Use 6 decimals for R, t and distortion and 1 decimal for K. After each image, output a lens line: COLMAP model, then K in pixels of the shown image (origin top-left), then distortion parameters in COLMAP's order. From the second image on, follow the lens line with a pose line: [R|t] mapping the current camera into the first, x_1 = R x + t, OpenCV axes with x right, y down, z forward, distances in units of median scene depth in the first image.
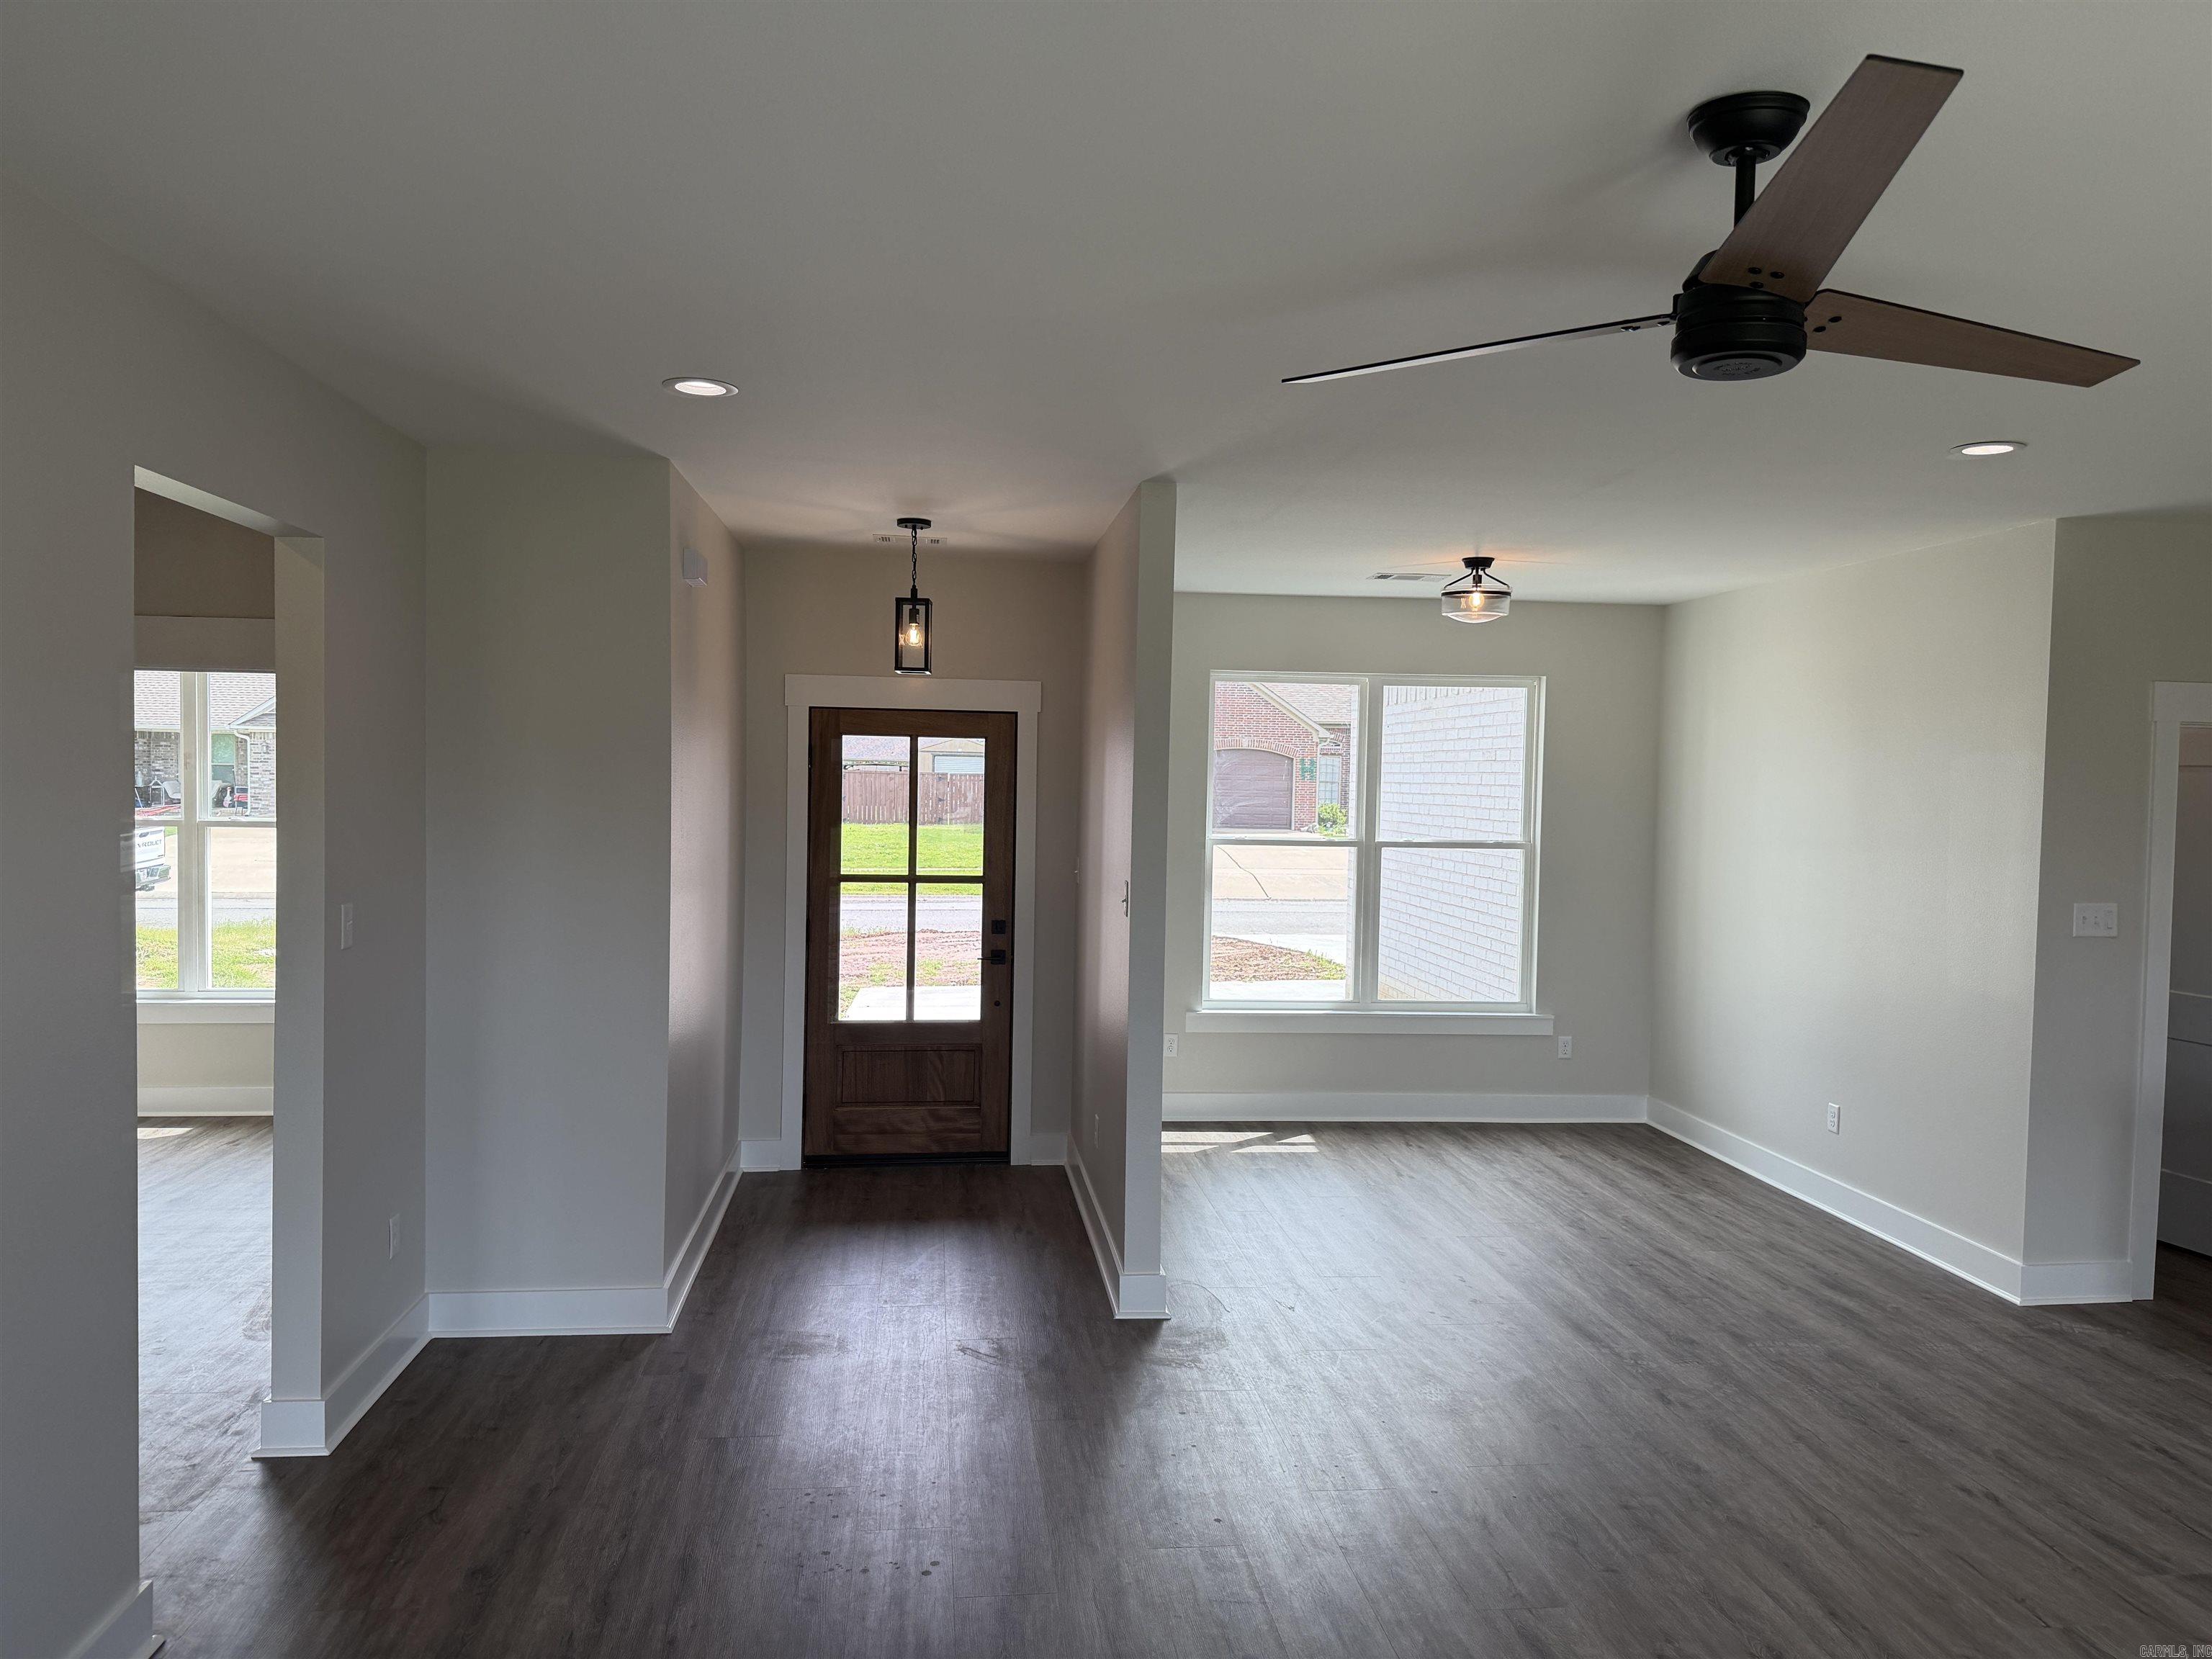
lens RADIAL K [[1556.0, 0, 1108.2], [0, 1556.0, 837.6], [0, 0, 1]] dist [0.099341, -0.145782]
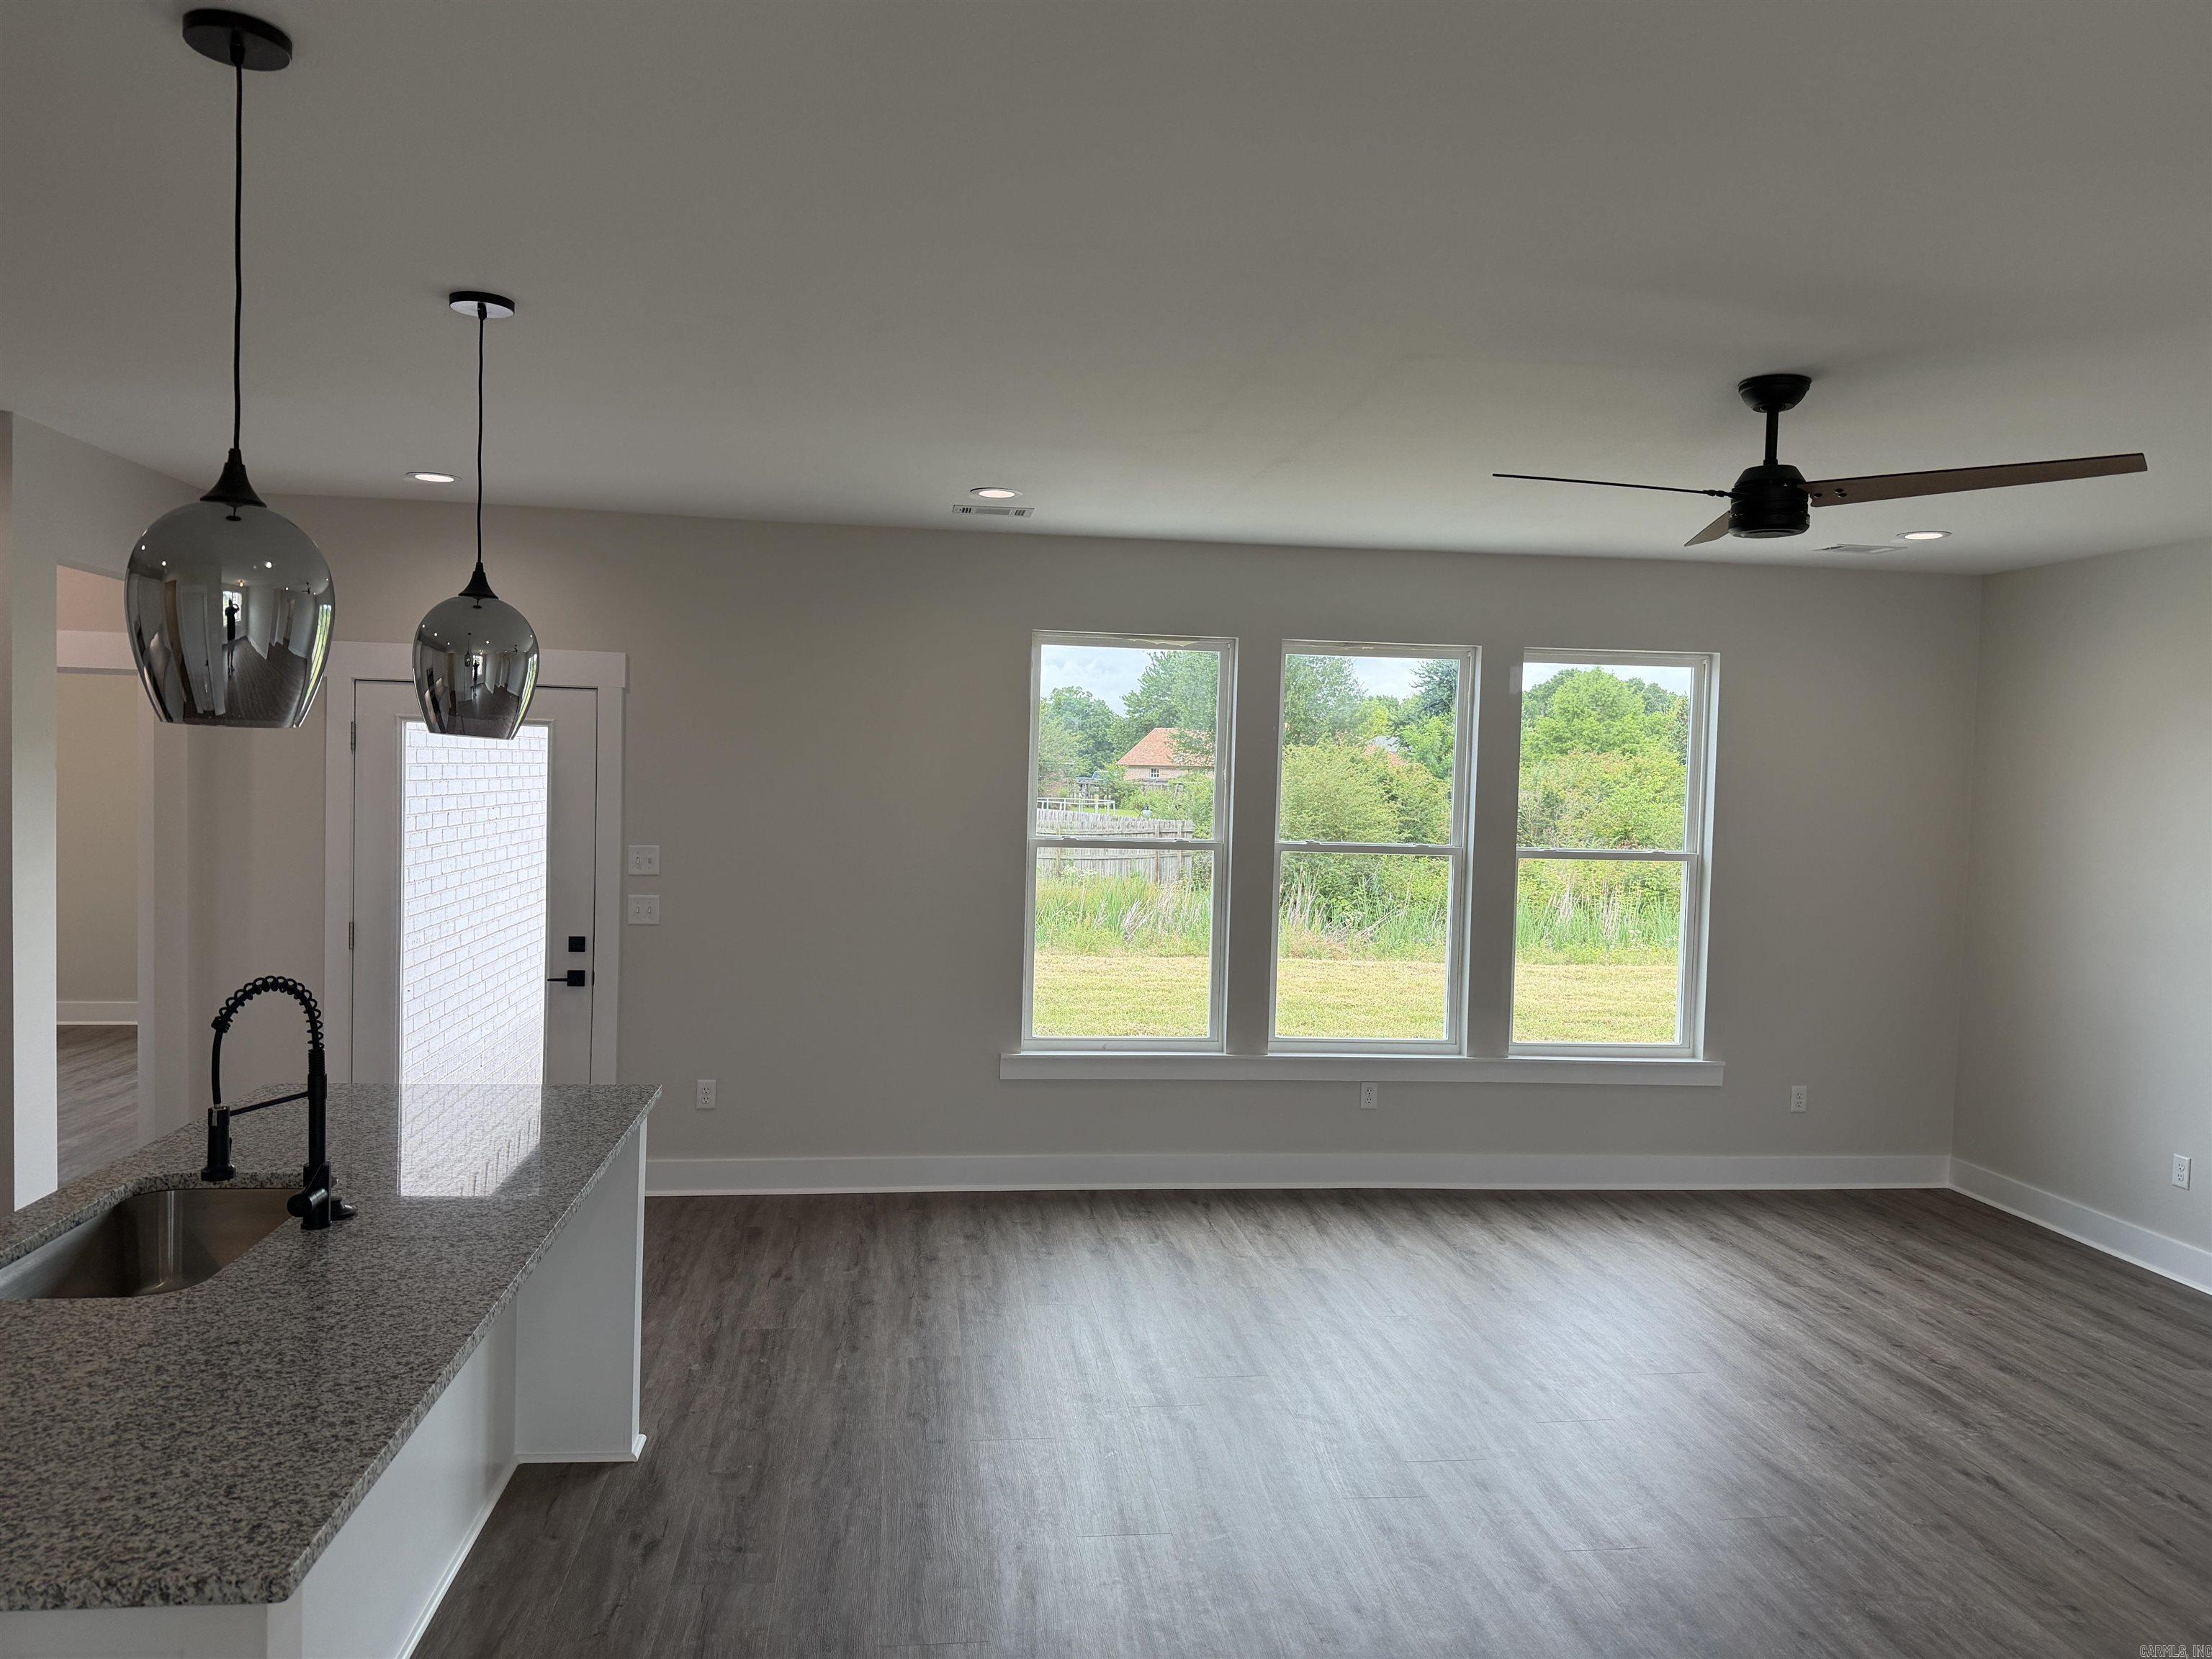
lens RADIAL K [[1544.3, 0, 1112.1], [0, 1544.3, 832.3], [0, 0, 1]] dist [0.052966, -0.060872]
pose [[-0.998581, -0.049970, -0.018404, 0.357511], [-0.051277, 0.995542, 0.079160, -0.025121], [0.014366, 0.079992, -0.996692, 0.862194]]
